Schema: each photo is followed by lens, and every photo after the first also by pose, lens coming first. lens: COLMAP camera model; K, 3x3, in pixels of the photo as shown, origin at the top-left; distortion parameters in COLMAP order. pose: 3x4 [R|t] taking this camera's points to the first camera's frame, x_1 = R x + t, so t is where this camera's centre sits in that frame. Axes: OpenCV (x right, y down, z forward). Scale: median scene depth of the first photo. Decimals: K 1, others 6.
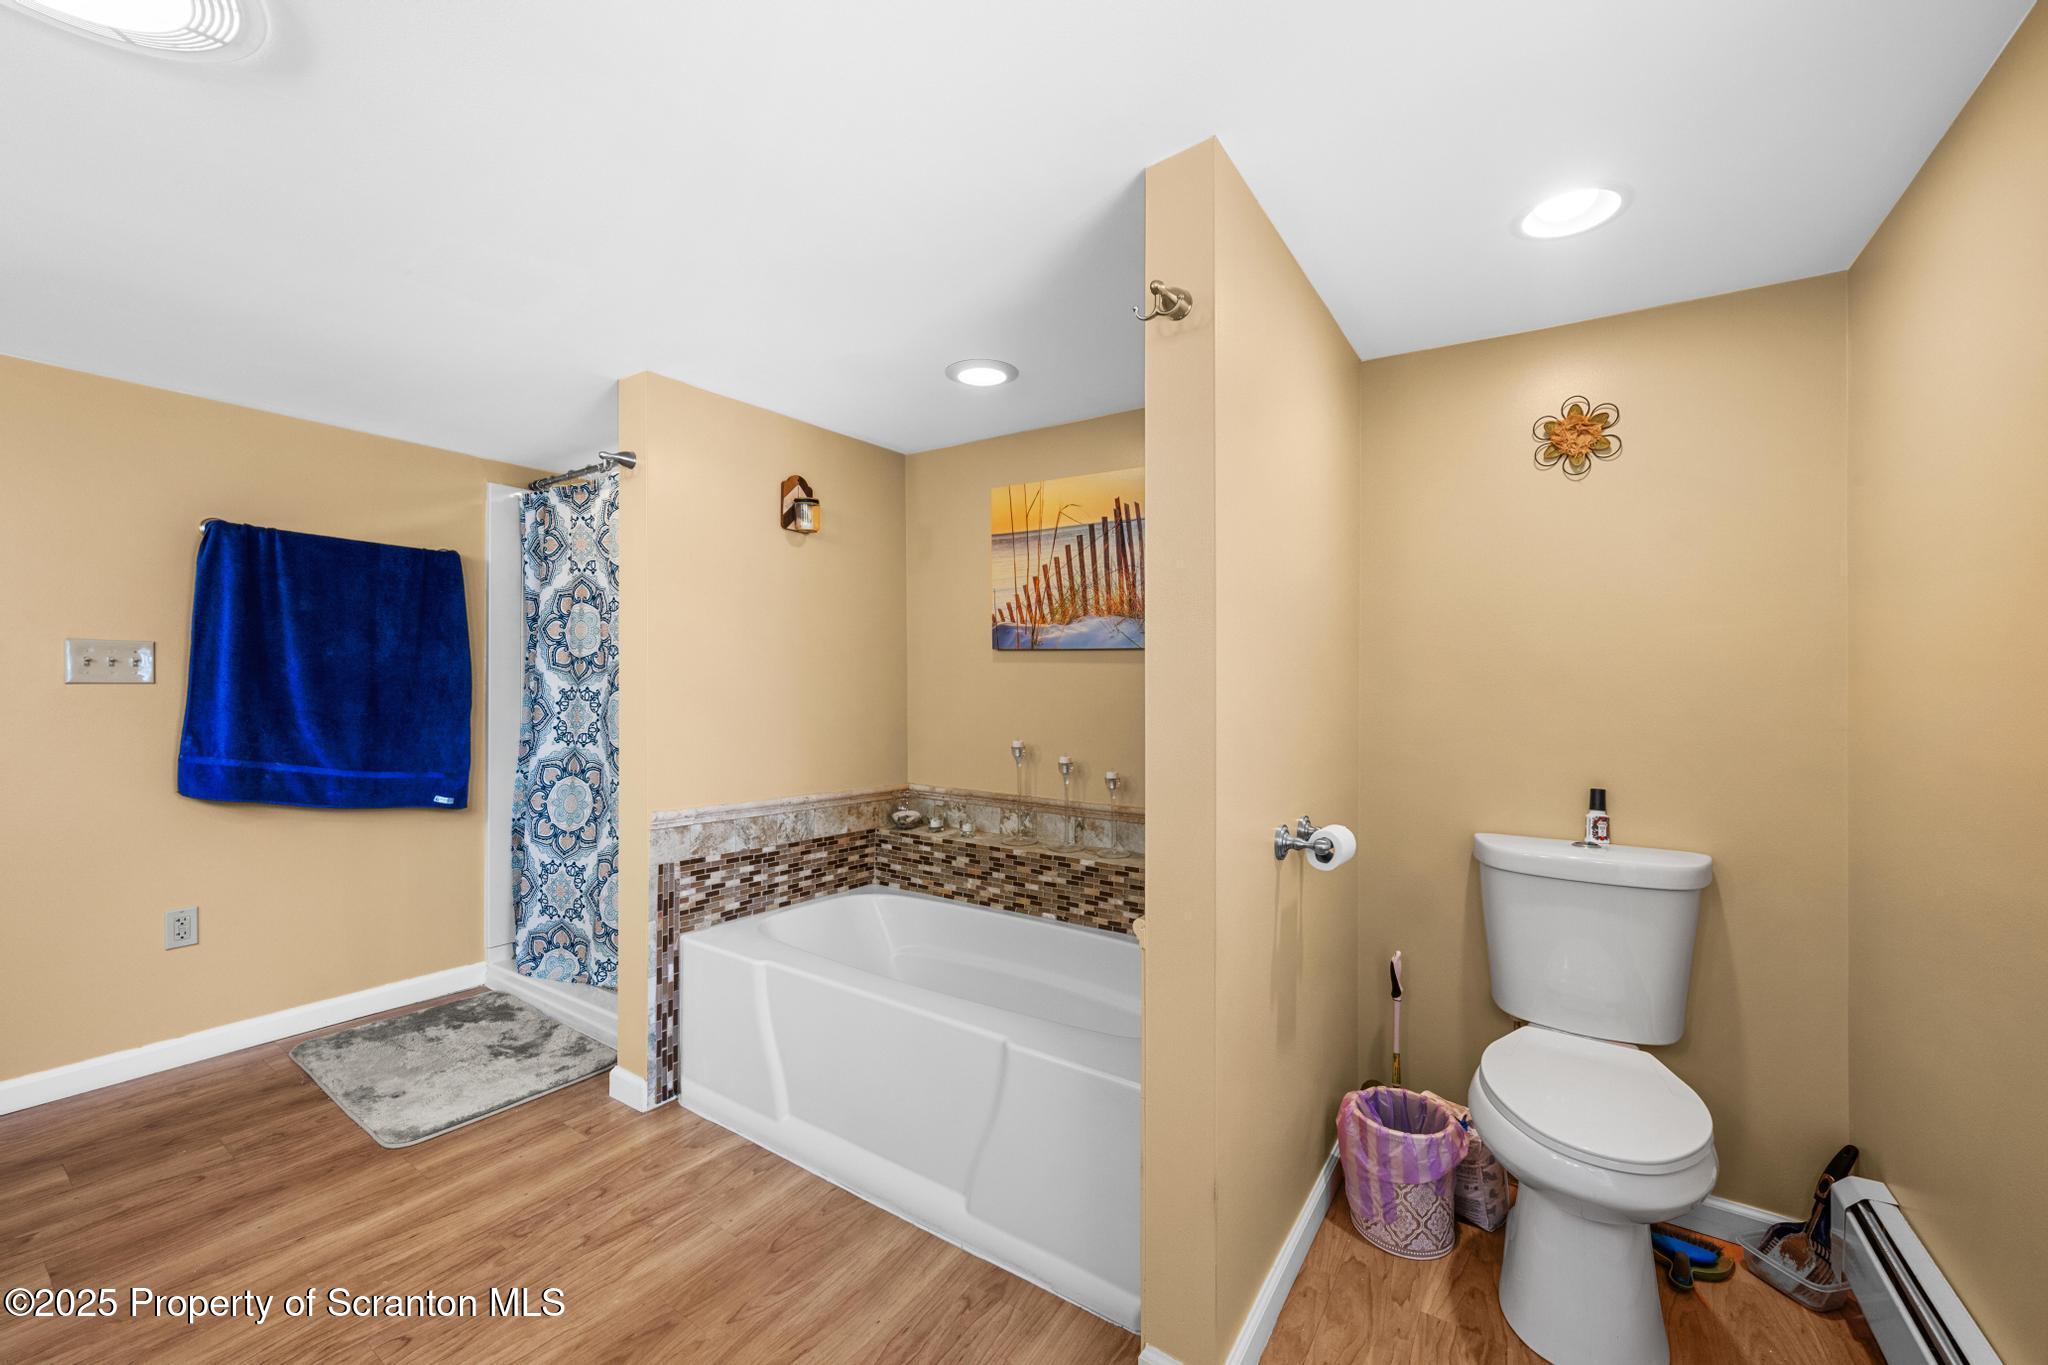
lens RADIAL K [[808.5, 0, 1021.7], [0, 808.5, 674.2], [0, 0, 1]] dist [0.004305, 0.000158]
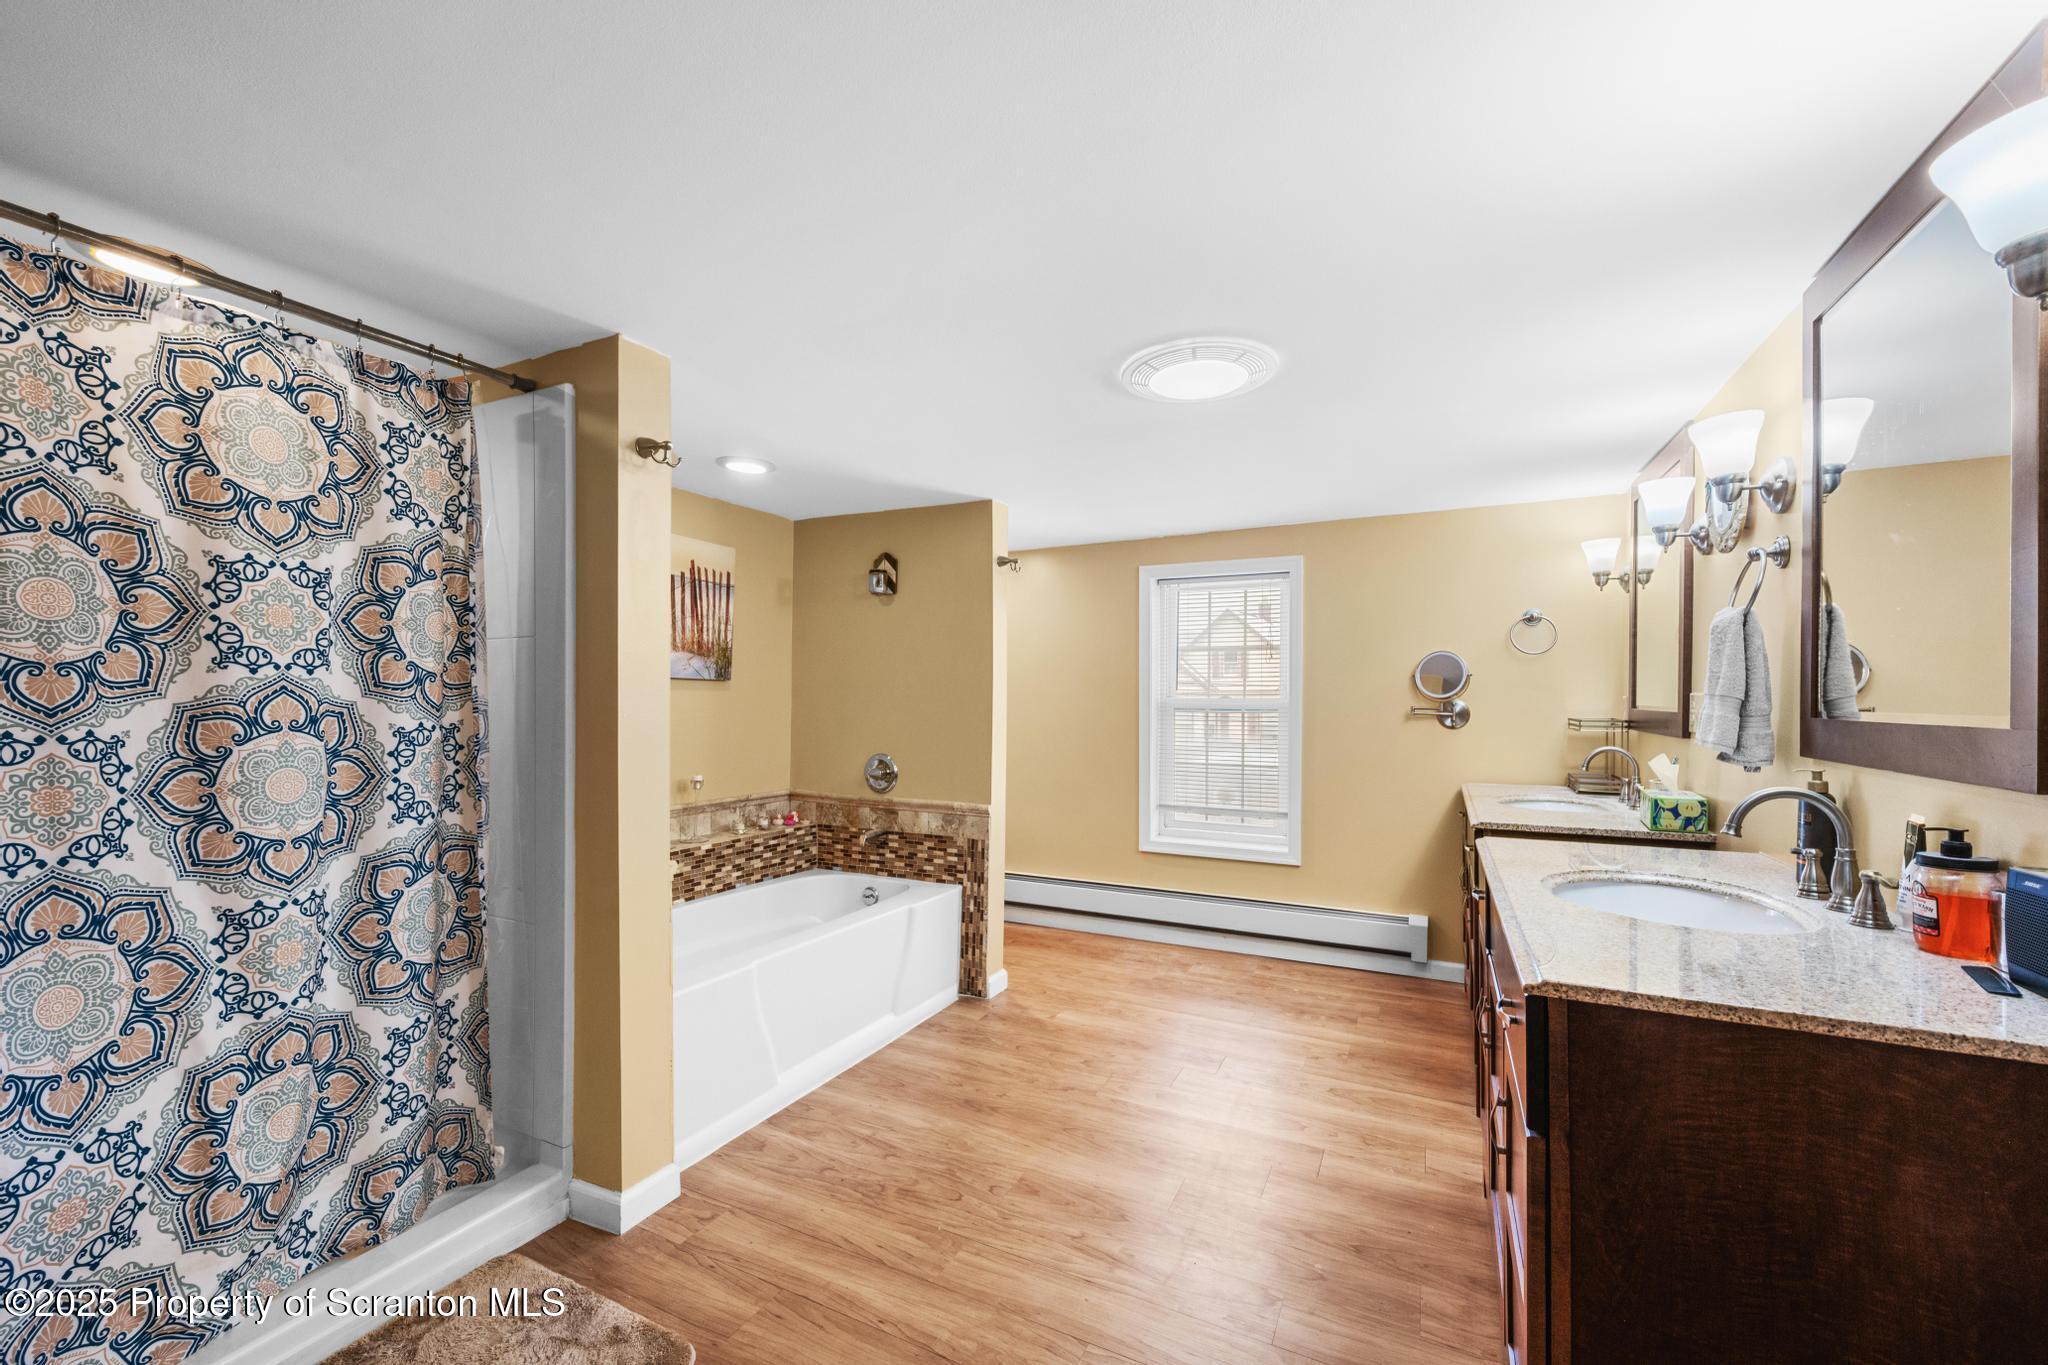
lens RADIAL K [[808.5, 0, 1024.8], [0, 808.5, 694.6], [0, 0, 1]] dist [0.004305, 0.000158]
pose [[-0.121435, 0.001383, 0.992598, -1.201992], [-0.008876, 0.999958, -0.002480, -0.008347], [-0.992560, -0.009111, -0.121418, 0.633913]]
